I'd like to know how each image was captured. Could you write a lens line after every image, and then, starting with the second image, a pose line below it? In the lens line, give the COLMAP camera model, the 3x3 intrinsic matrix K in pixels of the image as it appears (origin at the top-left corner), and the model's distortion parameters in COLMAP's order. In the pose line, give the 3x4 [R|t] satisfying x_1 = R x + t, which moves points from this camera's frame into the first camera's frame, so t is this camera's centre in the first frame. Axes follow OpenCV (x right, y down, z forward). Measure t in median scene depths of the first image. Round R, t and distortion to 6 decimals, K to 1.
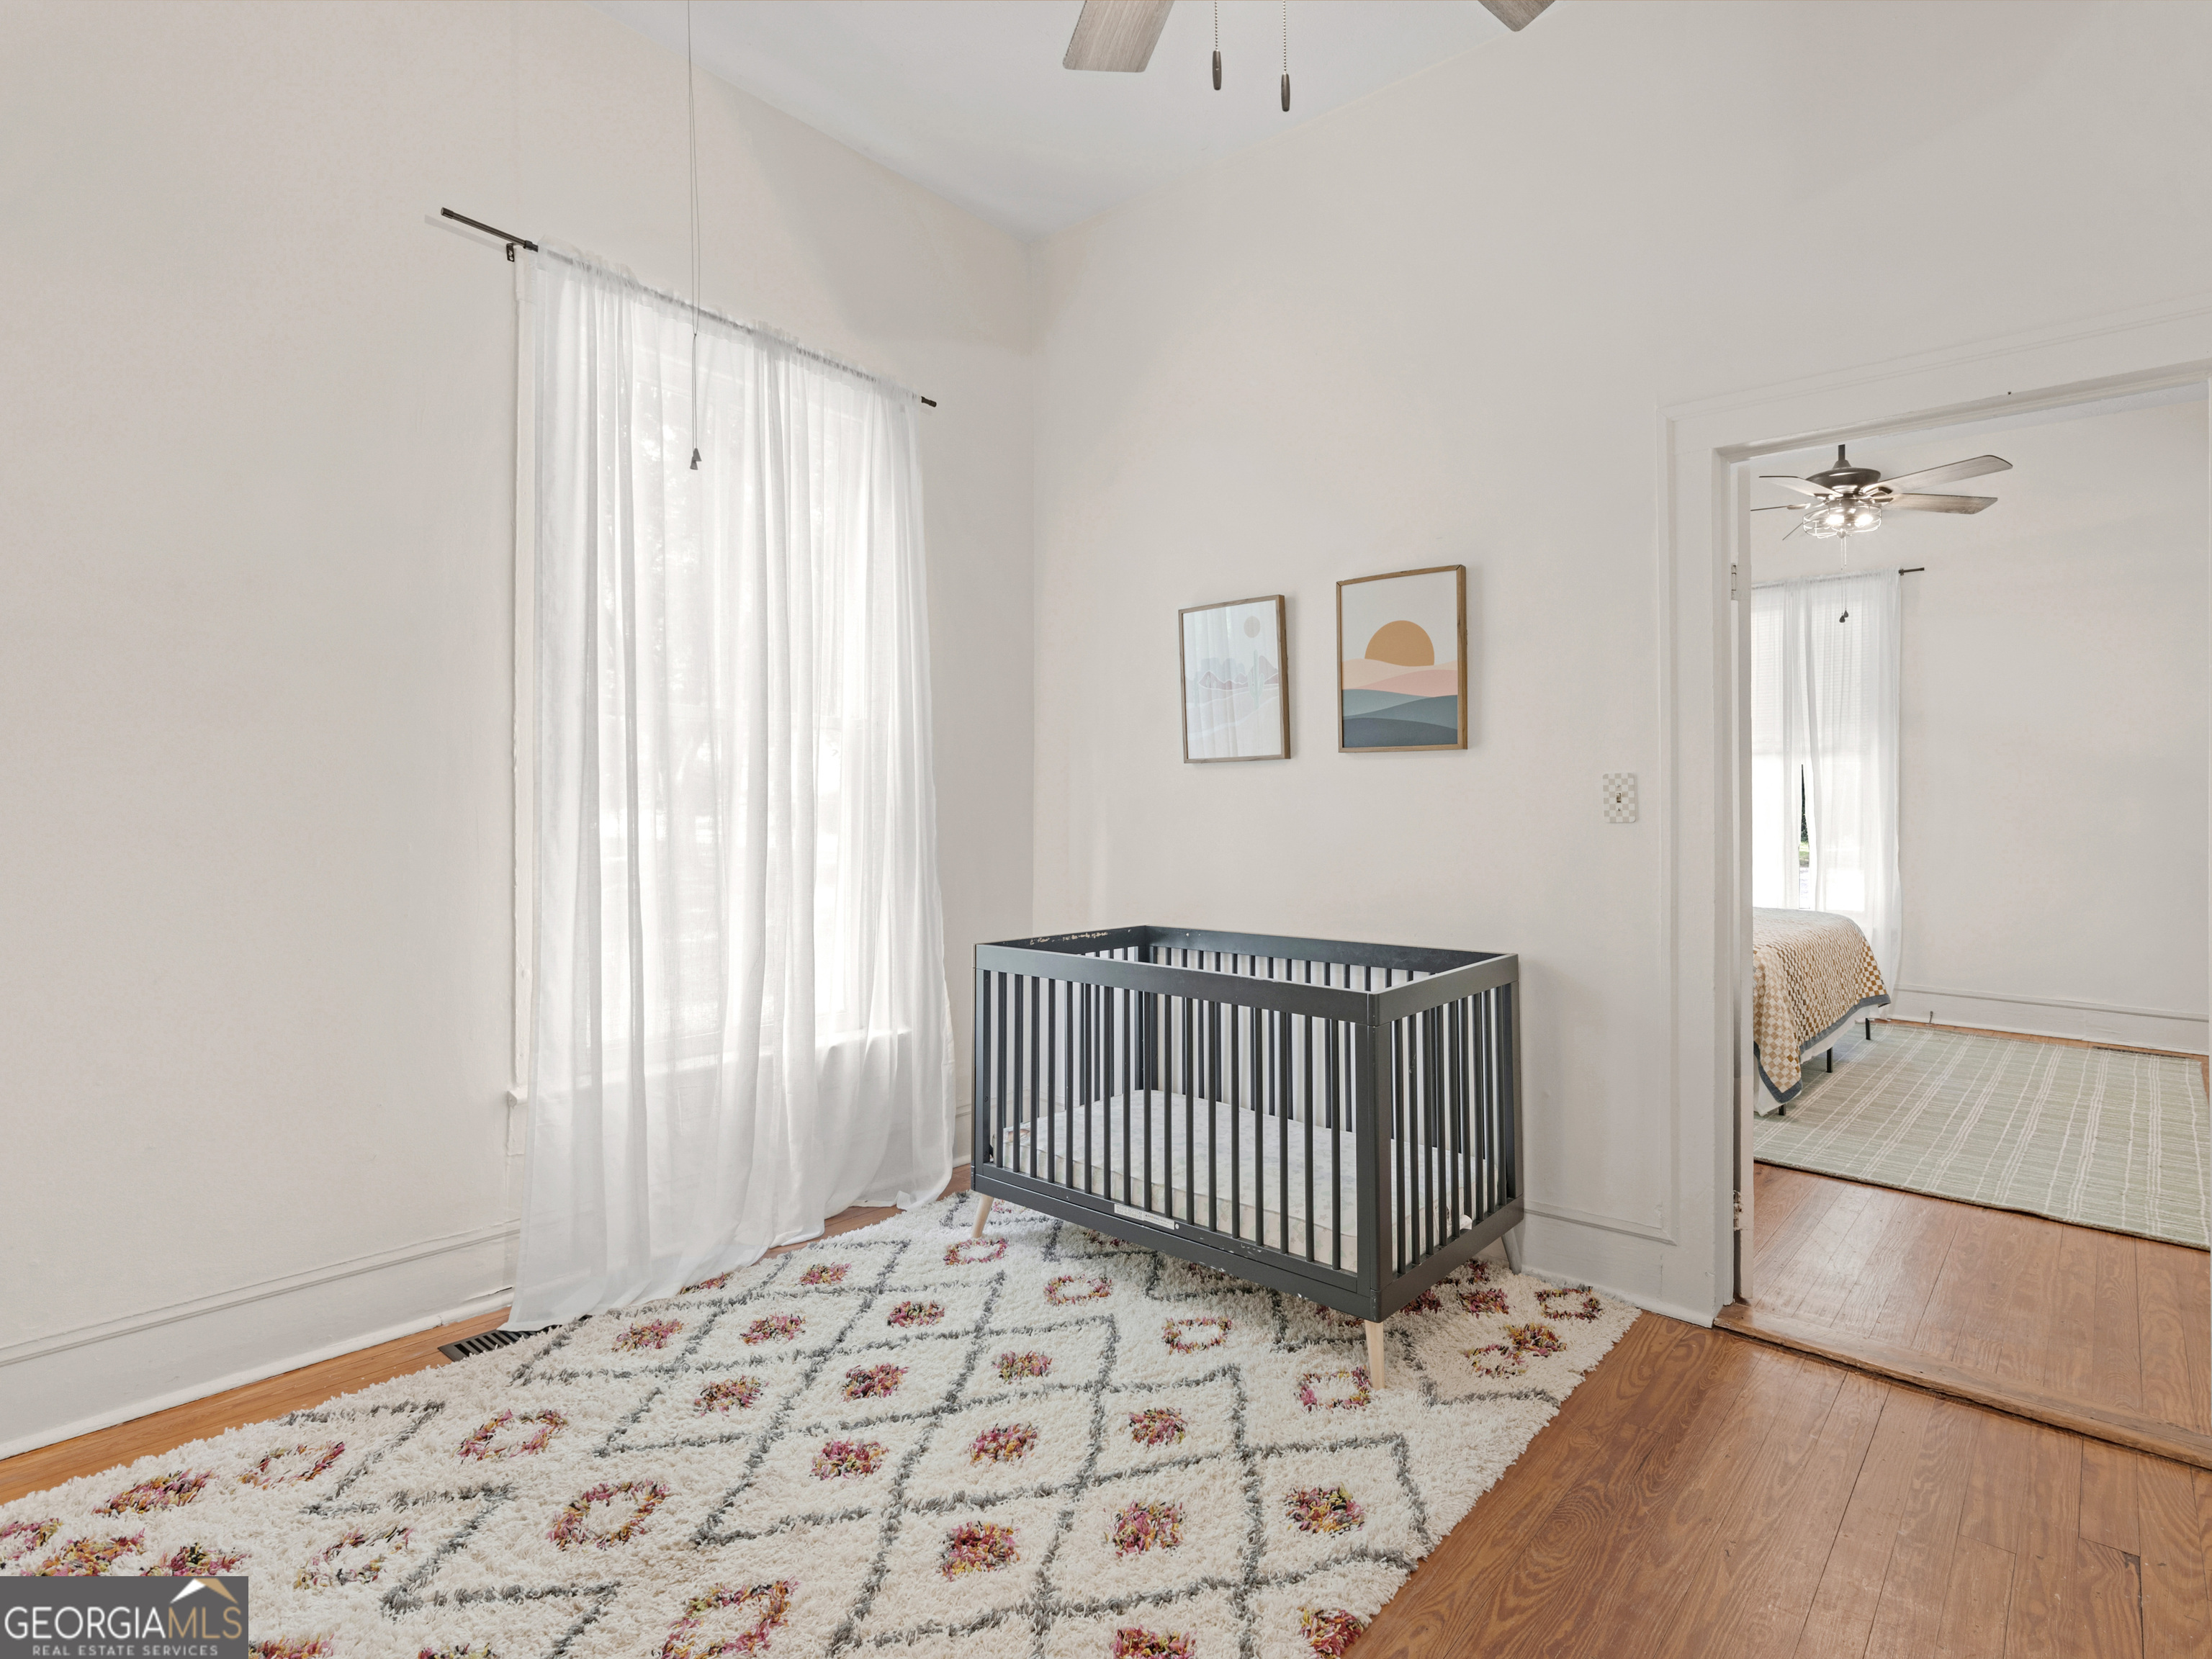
lens RADIAL K [[1113.0, 0, 1147.8], [0, 1113.0, 790.4], [0, 0, 1]] dist [0.001989, 0.000372]
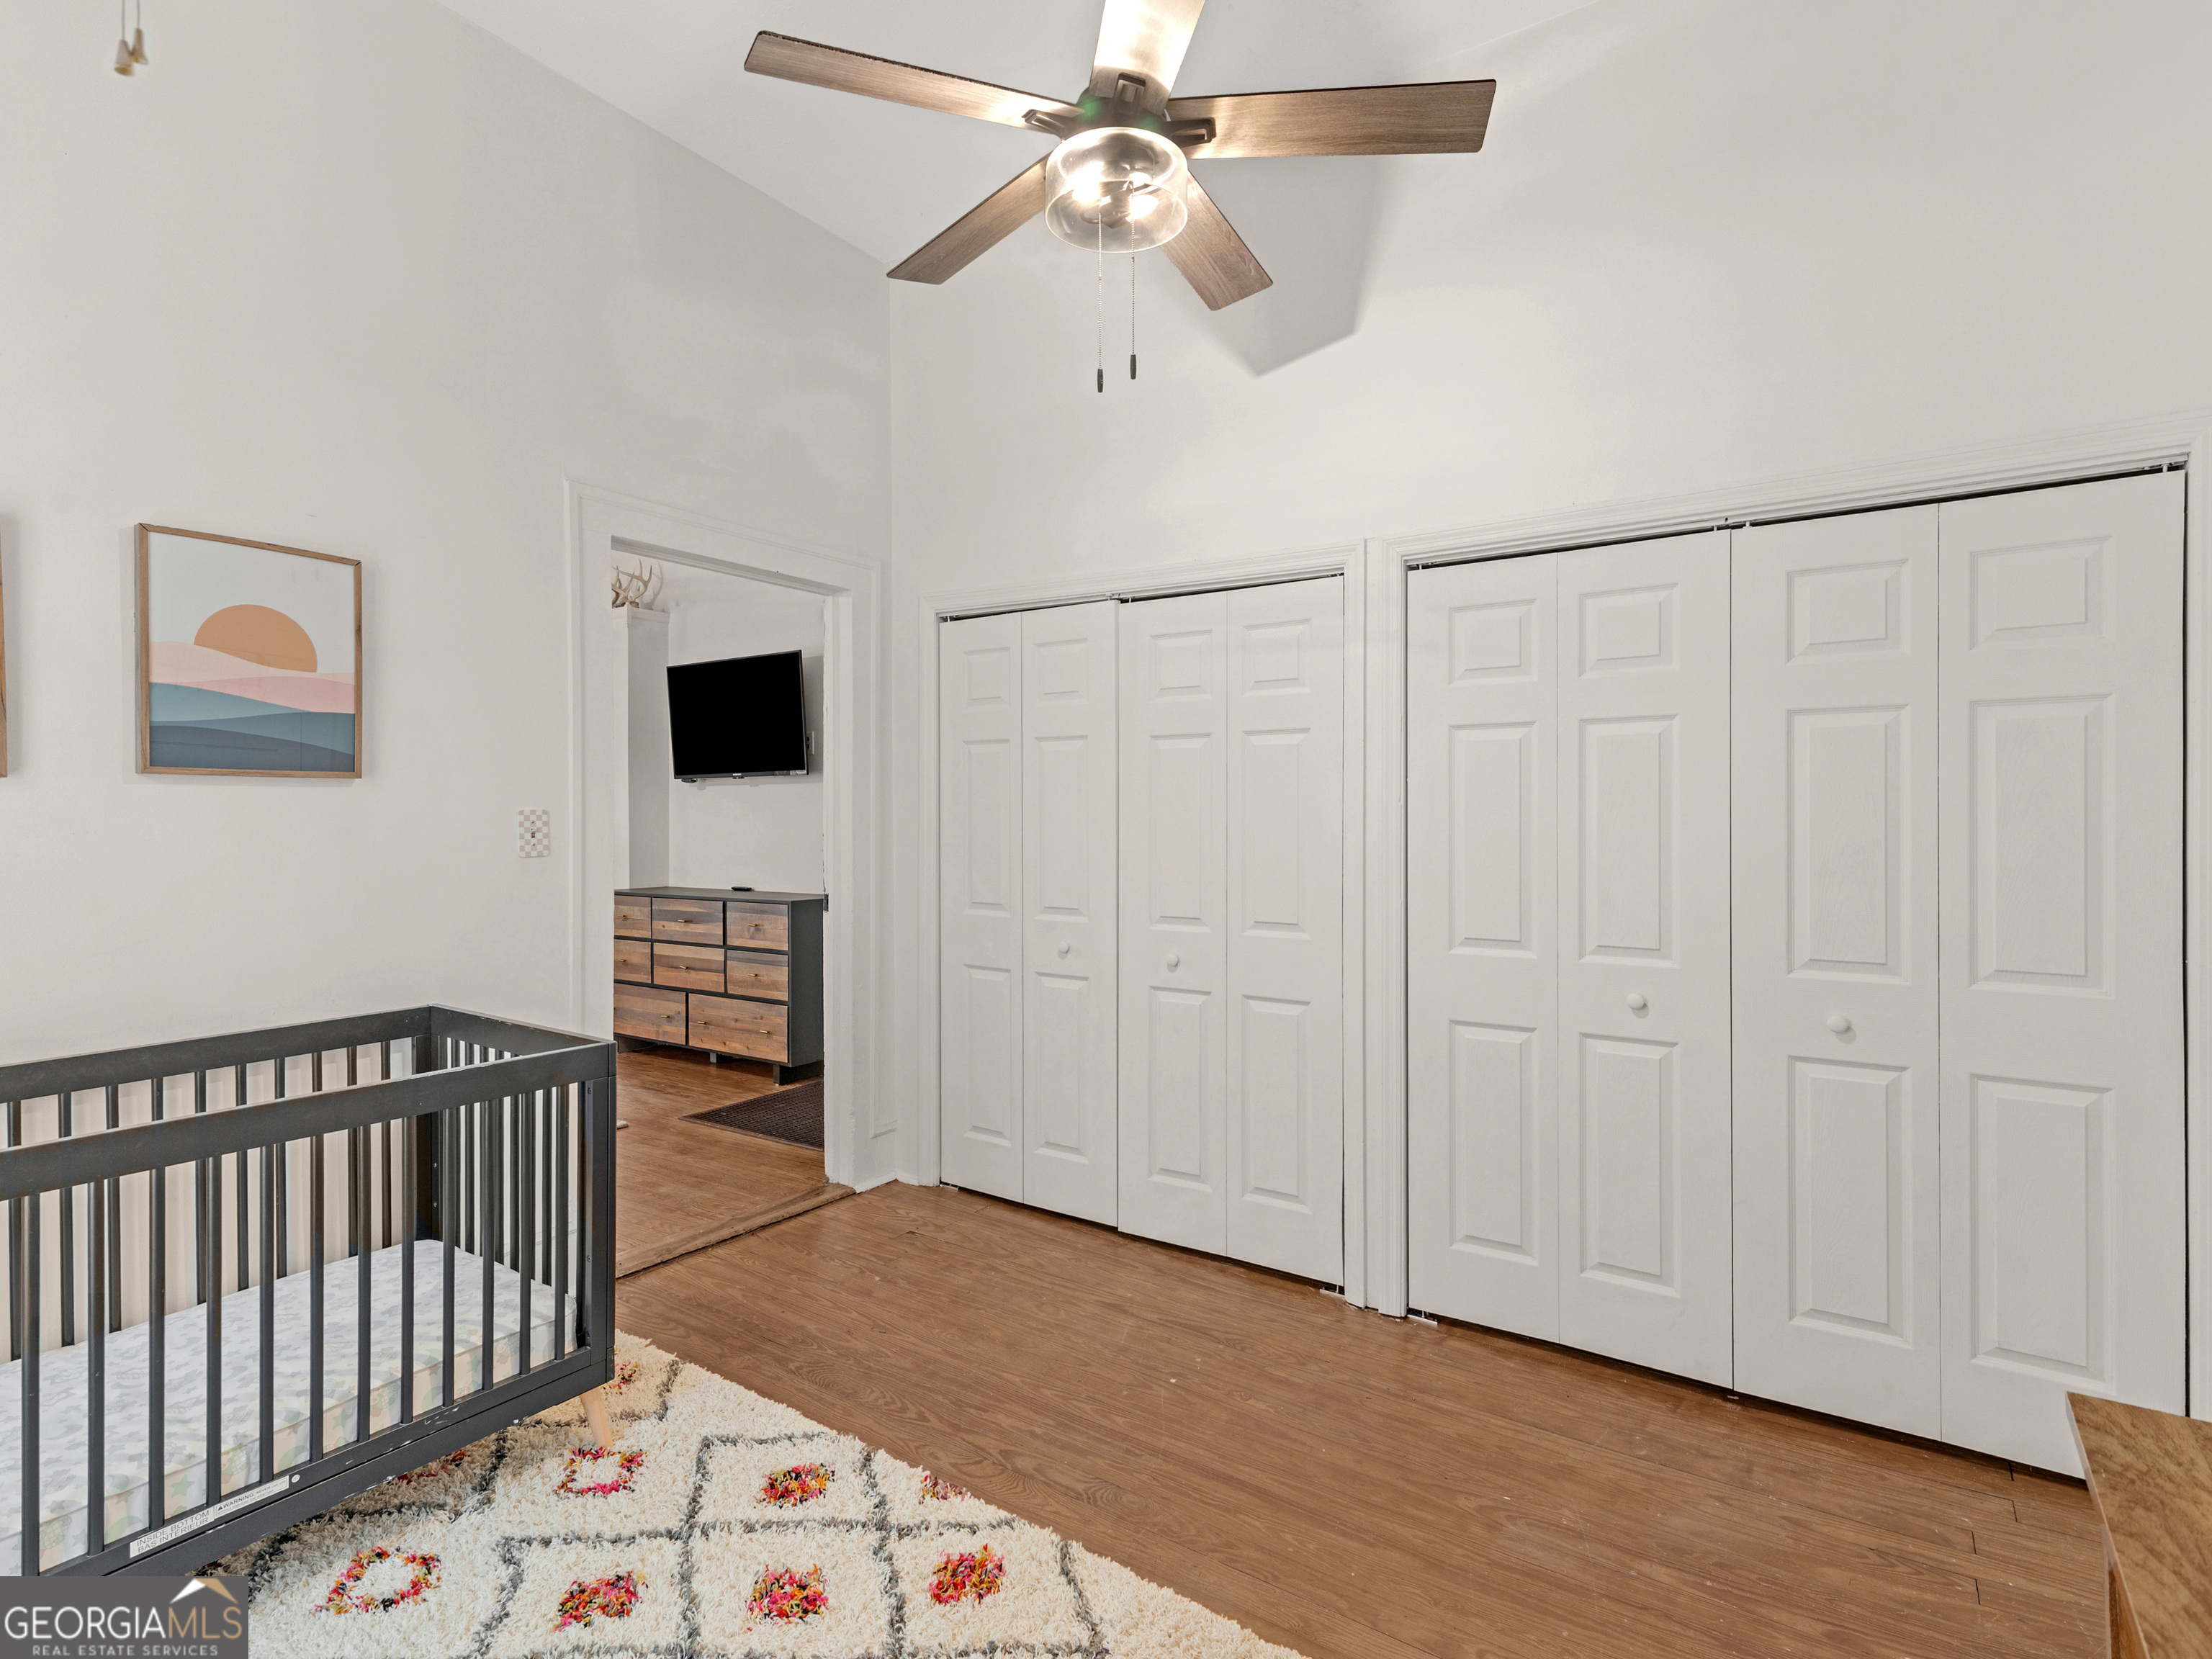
lens RADIAL K [[1138.3, 0, 1114.5], [0, 1138.3, 795.1], [0, 0, 1]] dist [0.012240, 0.000384]
pose [[-0.105232, 0.013032, 0.994362, -0.712448], [-0.011309, 0.999834, -0.014301, -0.020261], [-0.994383, -0.012750, -0.105067, 0.569024]]
